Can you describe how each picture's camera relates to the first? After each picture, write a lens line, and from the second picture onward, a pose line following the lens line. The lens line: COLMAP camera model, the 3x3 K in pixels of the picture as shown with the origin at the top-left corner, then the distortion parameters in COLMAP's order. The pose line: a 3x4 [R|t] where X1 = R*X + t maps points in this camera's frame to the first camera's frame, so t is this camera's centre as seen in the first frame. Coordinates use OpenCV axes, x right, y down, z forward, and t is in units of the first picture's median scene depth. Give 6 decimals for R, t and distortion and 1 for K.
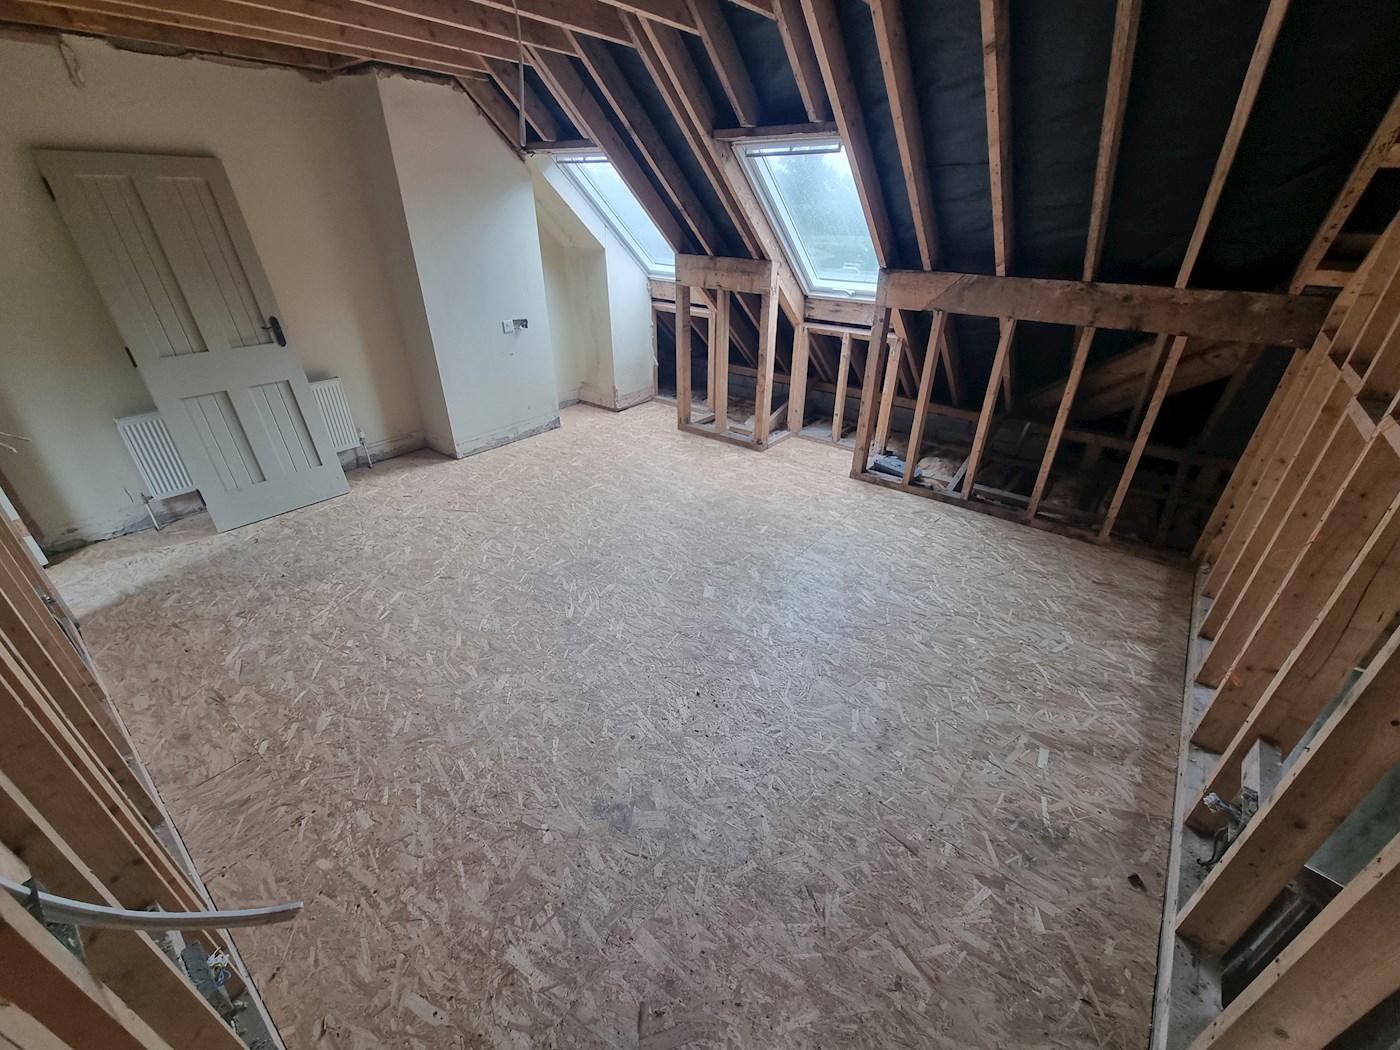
lens RADIAL K [[578.8, 0, 702.4], [0, 578.8, 540.6], [0, 0, 1]] dist [-0.003499, -0.000813]
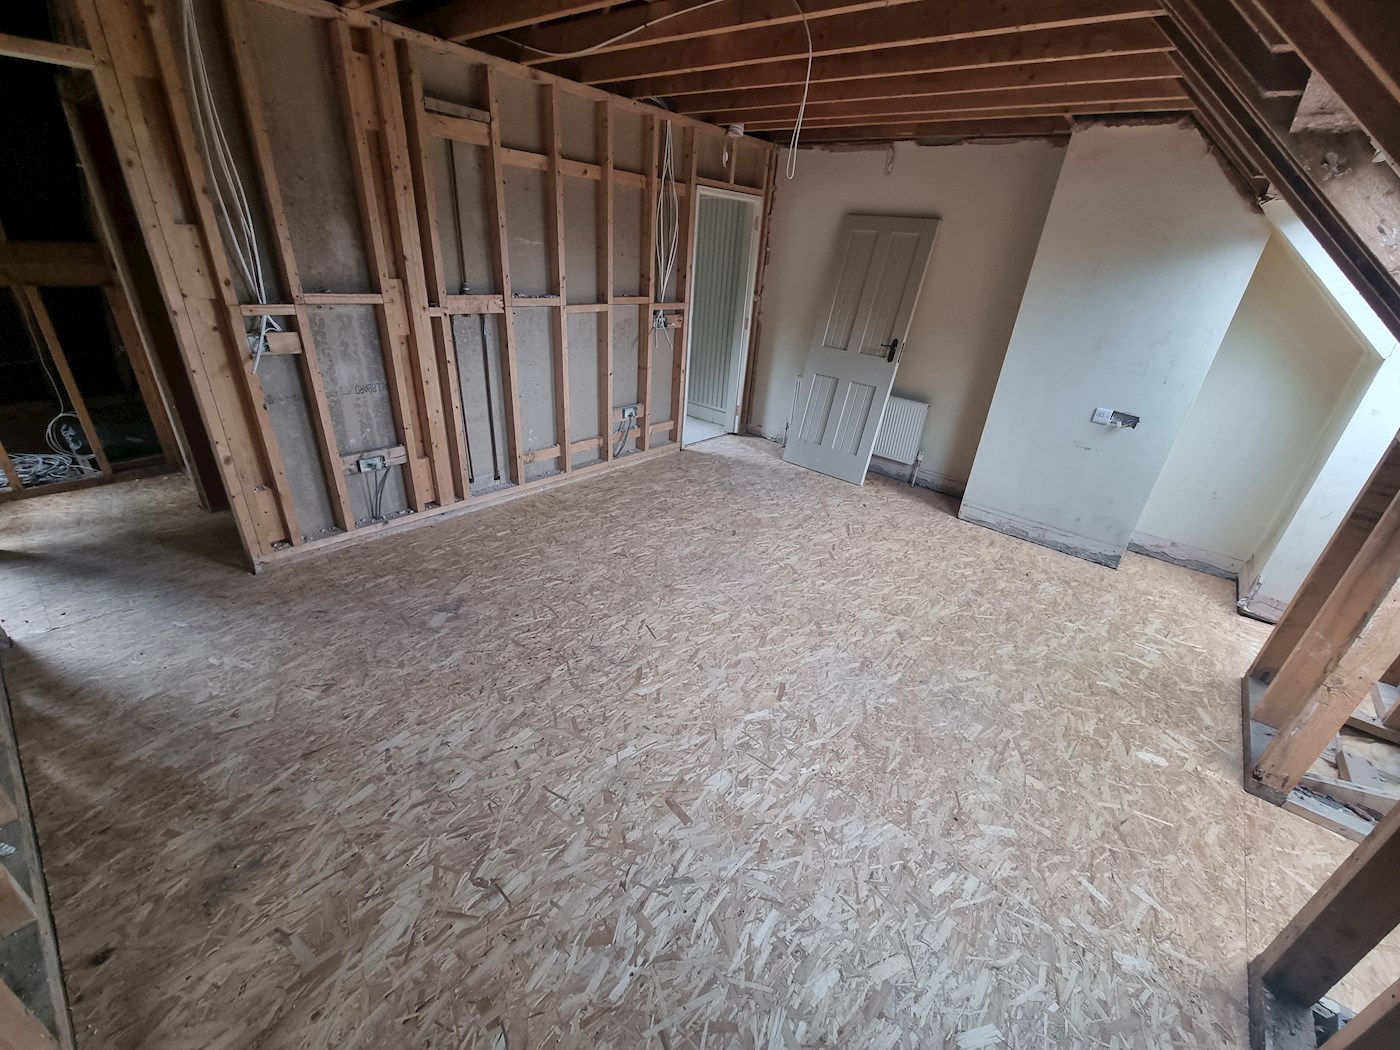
lens RADIAL K [[577.7, 0, 702.1], [0, 577.7, 540.5], [0, 0, 1]] dist [-0.002991, -0.000083]
pose [[-0.028852, 0.446624, -0.894256, 0.517378], [-0.560392, 0.733588, 0.384461, -0.278688], [0.827725, 0.512226, 0.229119, 0.524802]]
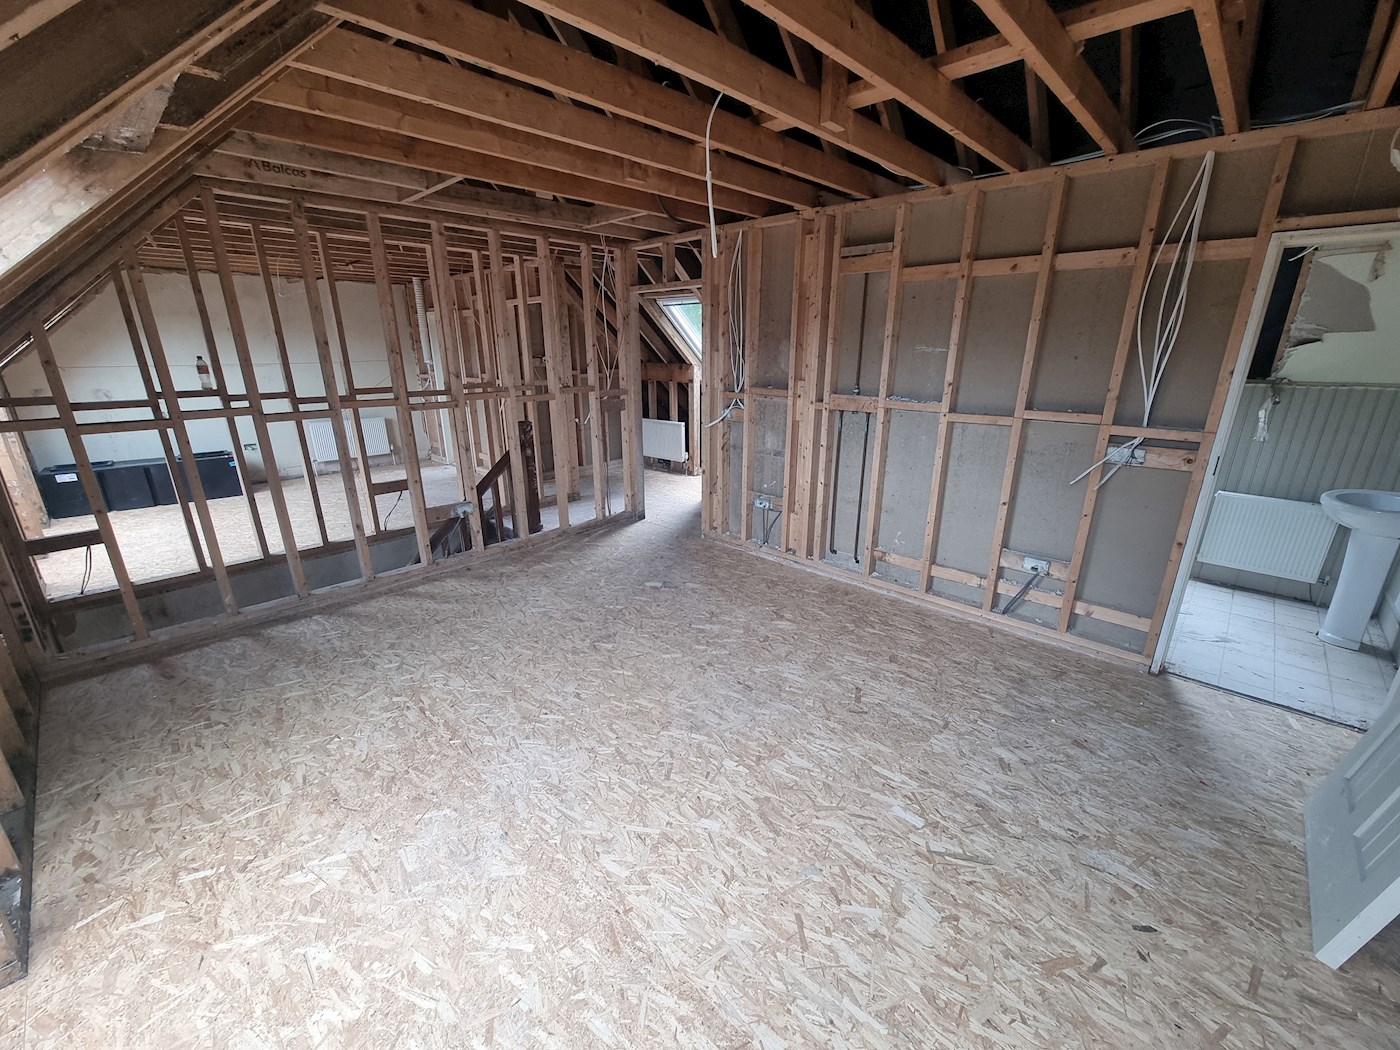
lens RADIAL K [[577.7, 0, 702.1], [0, 577.7, 540.5], [0, 0, 1]] dist [-0.002991, -0.000083]
pose [[-0.996595, -0.032410, 0.075818, -0.206617], [0.035127, 0.665012, 0.746006, -0.596632], [-0.074598, 0.746129, -0.661609, 1.093182]]
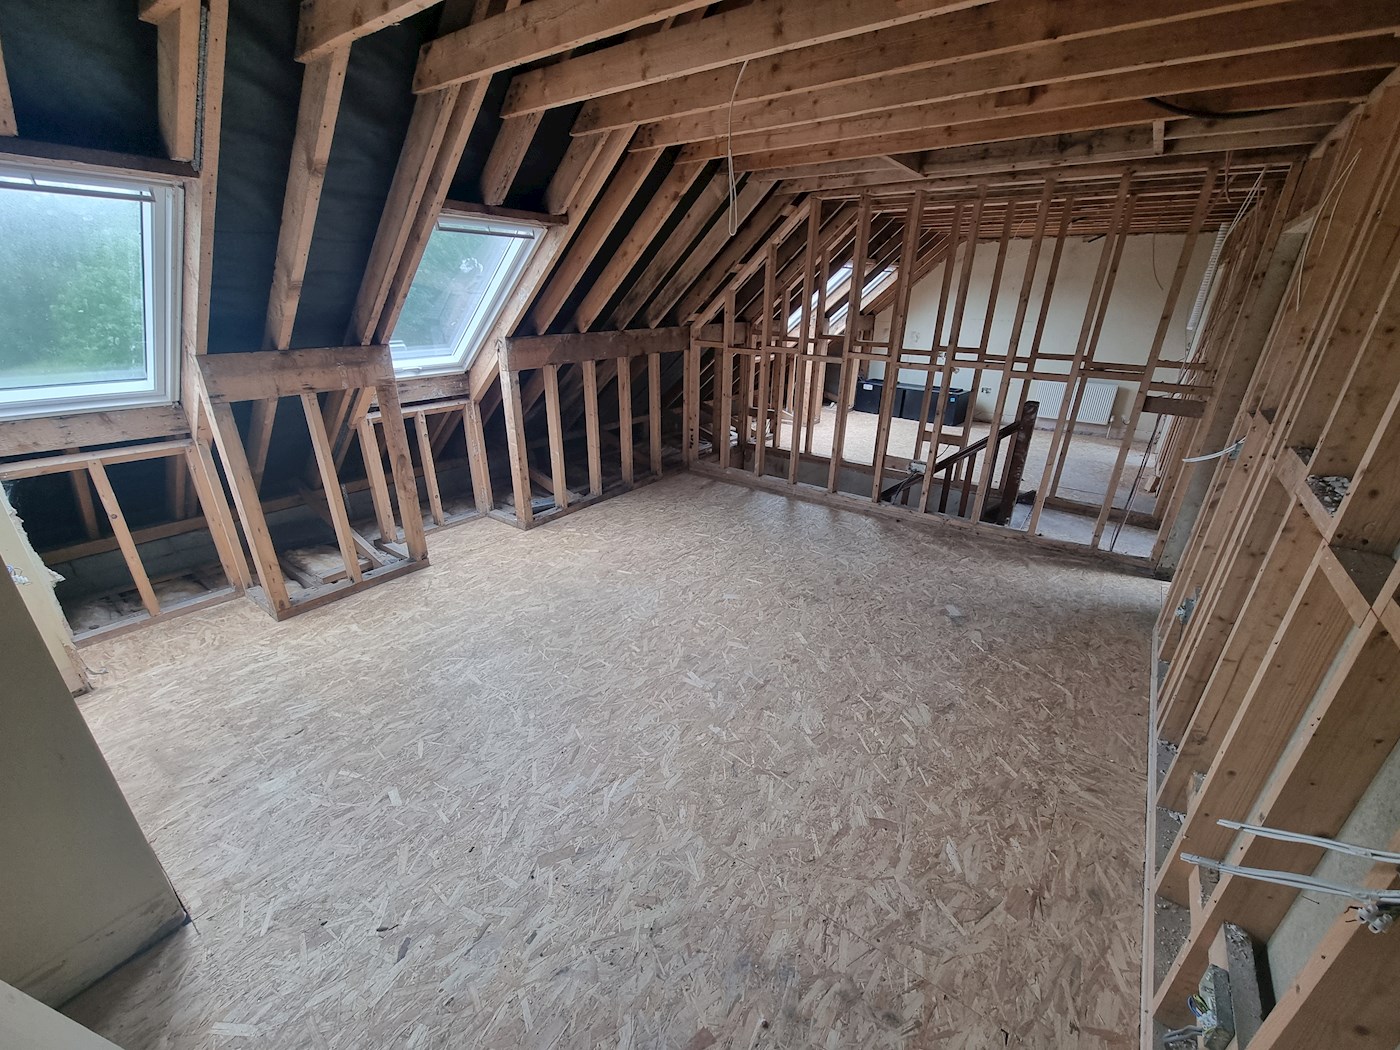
lens RADIAL K [[577.7, 0, 702.1], [0, 577.7, 540.5], [0, 0, 1]] dist [-0.002991, -0.000083]
pose [[-0.039379, -0.407181, 0.912498, -0.777270], [0.481344, 0.792537, 0.374424, -0.362023], [-0.875647, 0.453970, 0.164785, 0.610561]]
